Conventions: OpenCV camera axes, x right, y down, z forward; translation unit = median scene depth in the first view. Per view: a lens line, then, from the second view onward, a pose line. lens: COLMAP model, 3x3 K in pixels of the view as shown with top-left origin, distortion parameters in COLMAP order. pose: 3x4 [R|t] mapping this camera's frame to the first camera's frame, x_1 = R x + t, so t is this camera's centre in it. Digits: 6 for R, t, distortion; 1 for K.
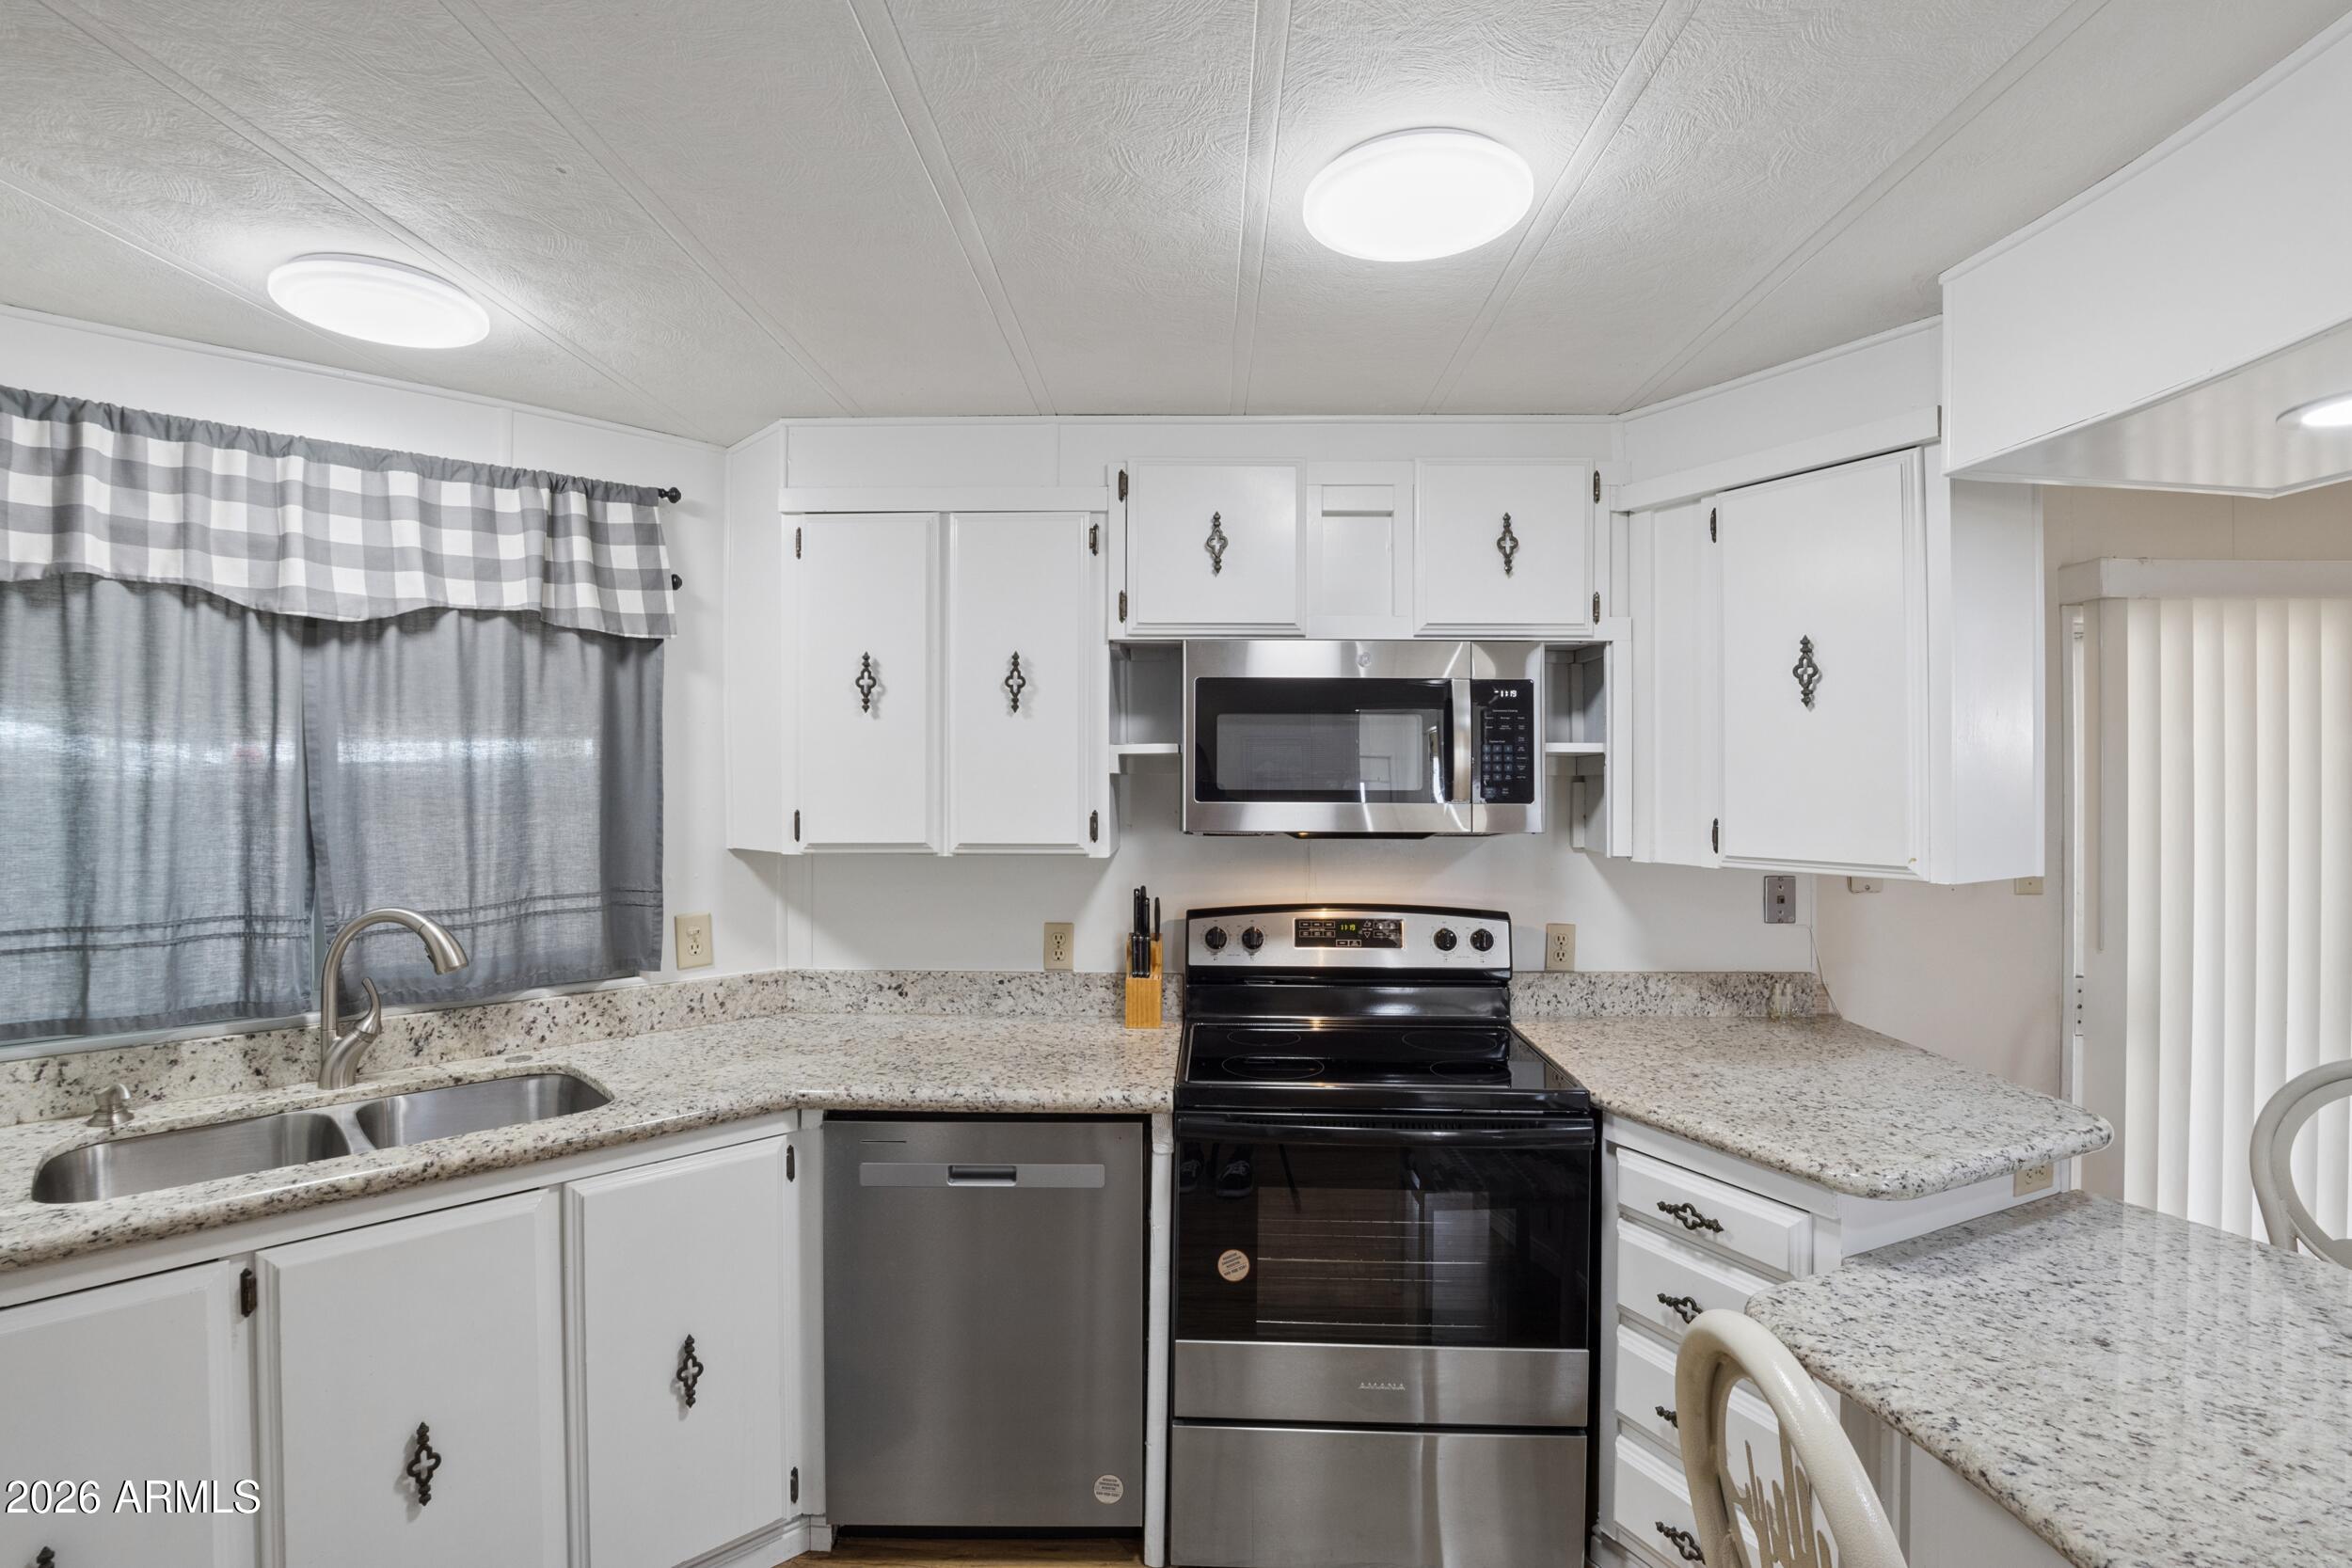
lens RADIAL K [[1084.1, 0, 1171.1], [0, 1084.1, 785.3], [0, 0, 1]] dist [-0.038755, 0.007347]
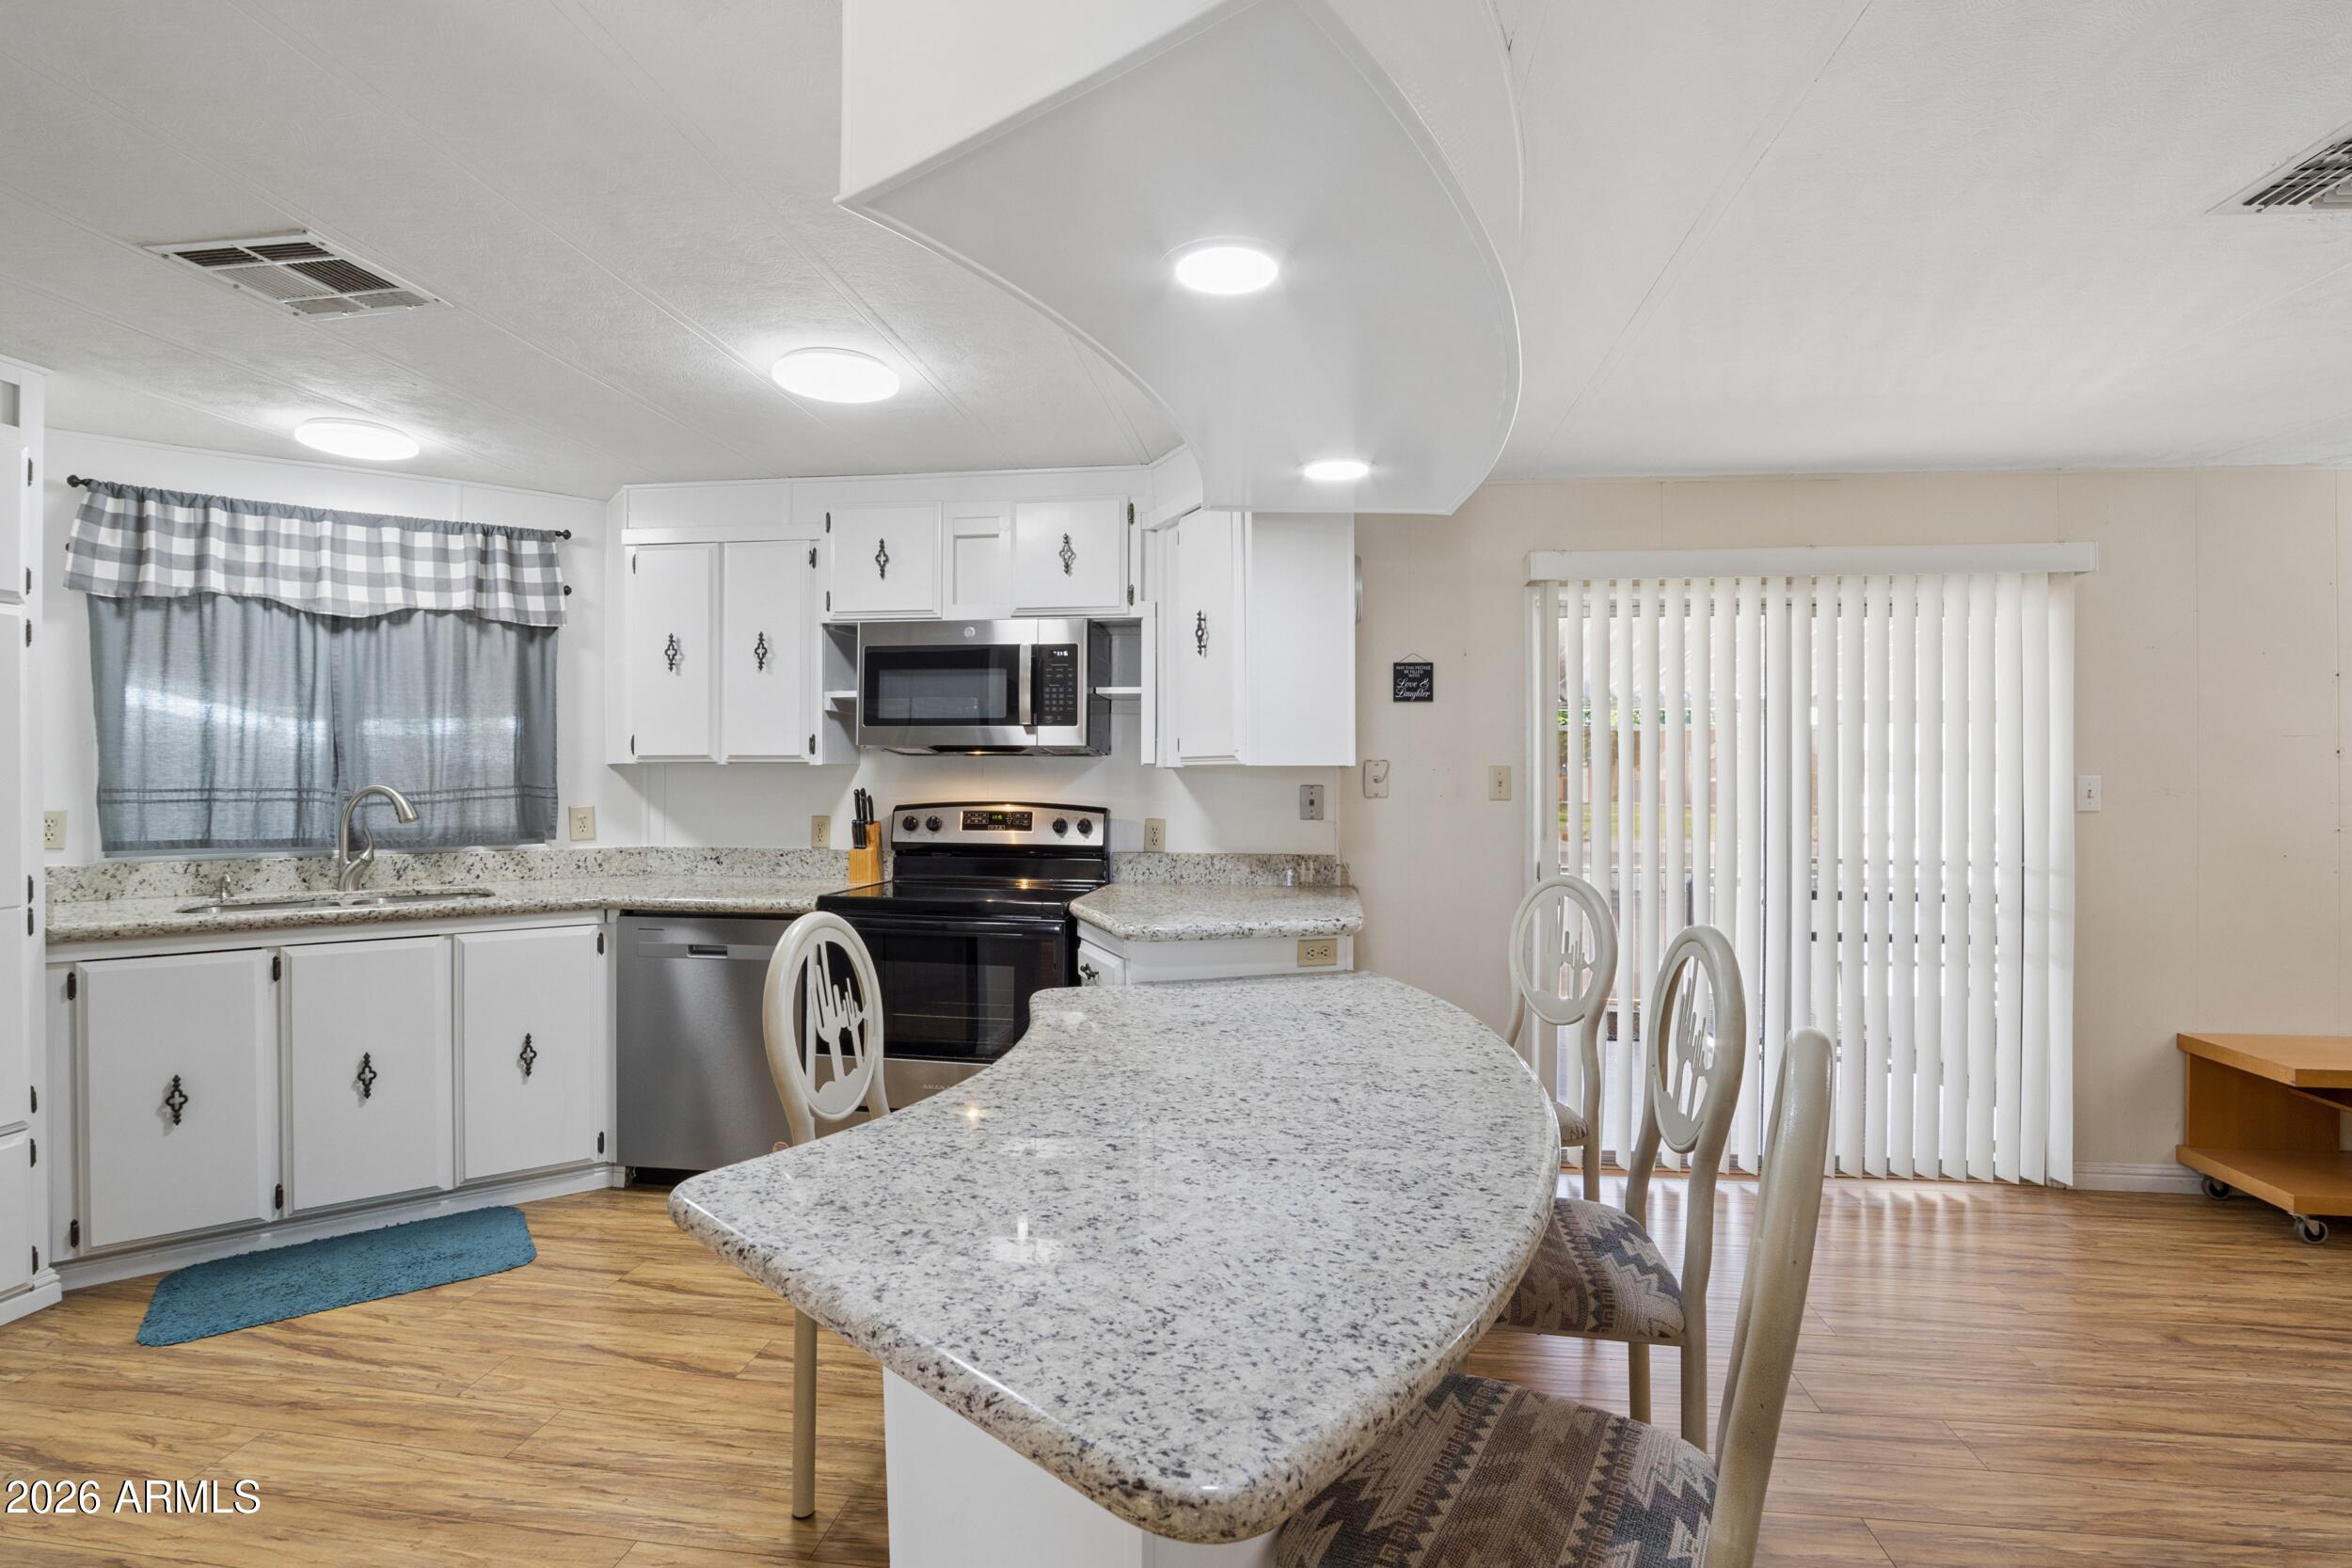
lens RADIAL K [[1094.2, 0, 1176.0], [0, 1094.2, 784.0], [0, 0, 1]] dist [-0.031298, 0.001969]
pose [[0.993748, 0.002455, -0.111617, 0.674089], [-0.002553, 0.999996, -0.000735, 0.102903], [0.111615, 0.001015, 0.993751, -0.525575]]
